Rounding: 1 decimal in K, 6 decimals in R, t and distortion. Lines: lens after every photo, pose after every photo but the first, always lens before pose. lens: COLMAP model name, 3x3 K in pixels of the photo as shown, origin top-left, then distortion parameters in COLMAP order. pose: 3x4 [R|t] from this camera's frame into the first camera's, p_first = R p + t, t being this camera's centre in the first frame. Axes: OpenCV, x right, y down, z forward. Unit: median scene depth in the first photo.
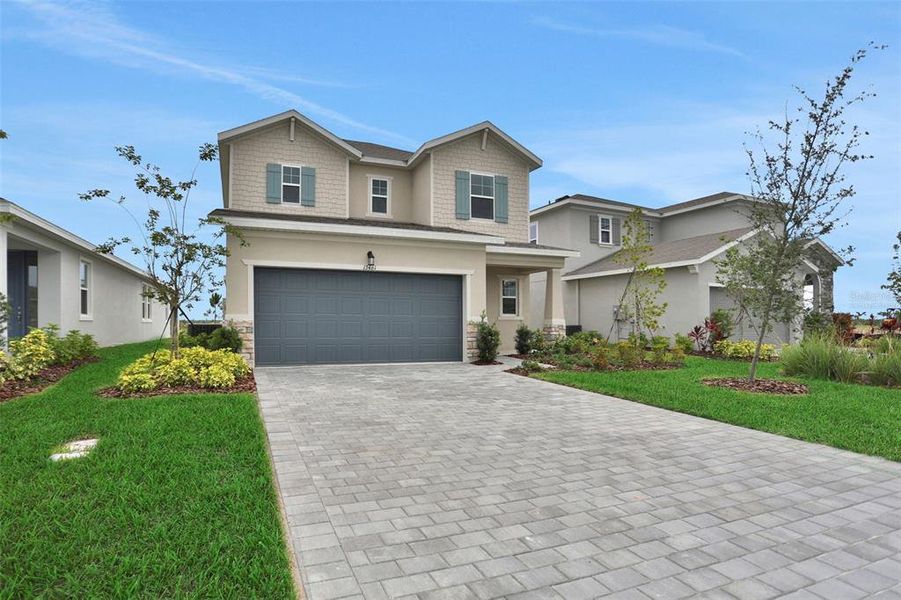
lens RADIAL K [[477.7, 0, 454.1], [0, 477.7, 305.3], [0, 0, 1]] dist [-0.055216, 0.027183]
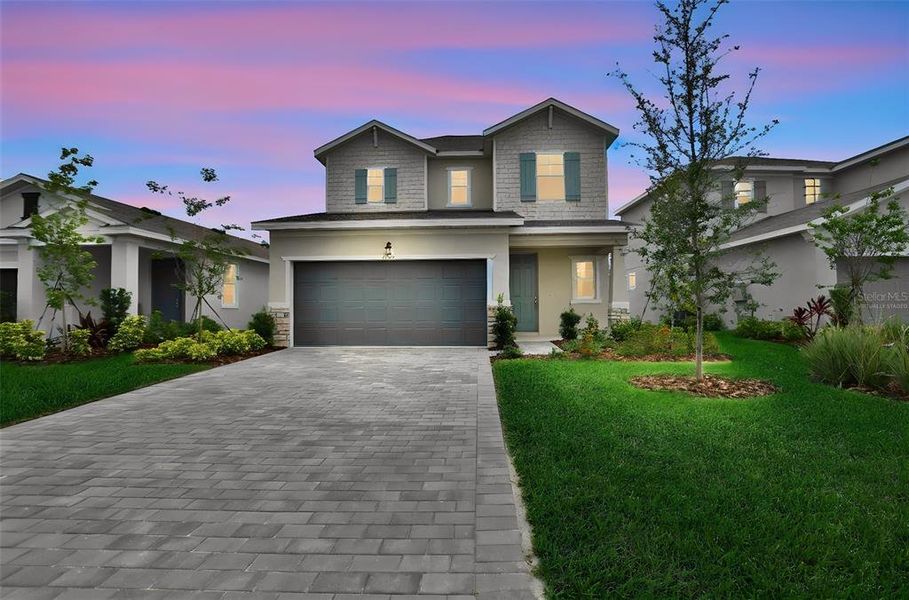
lens RADIAL K [[471.6, 0, 471.3], [0, 471.6, 290.6], [0, 0, 1]] dist [-0.096199, 0.036053]
pose [[0.919698, -0.025116, -0.391823, 0.371232], [0.025248, 0.999670, -0.004815, 0.006163], [0.391814, -0.005465, 0.920028, 0.083663]]
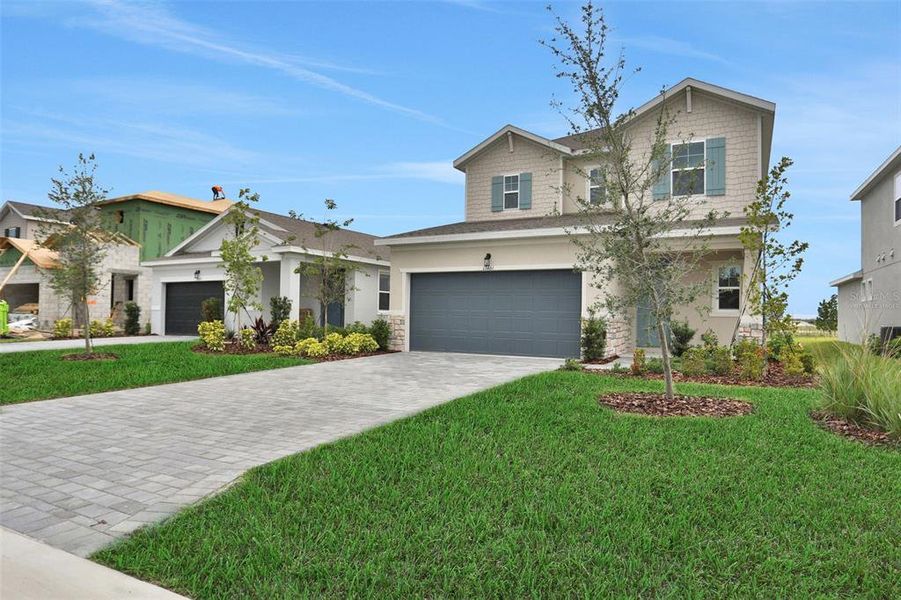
lens RADIAL K [[545.0, 0, 450.5], [0, 545.0, 300.0], [0, 0, 1]] dist [-0.111495, 0.045793]
pose [[0.638387, -0.015671, -0.769556, 0.667471], [0.014790, 0.999858, -0.008092, 0.004102], [0.769573, -0.006215, 0.638528, 0.111282]]
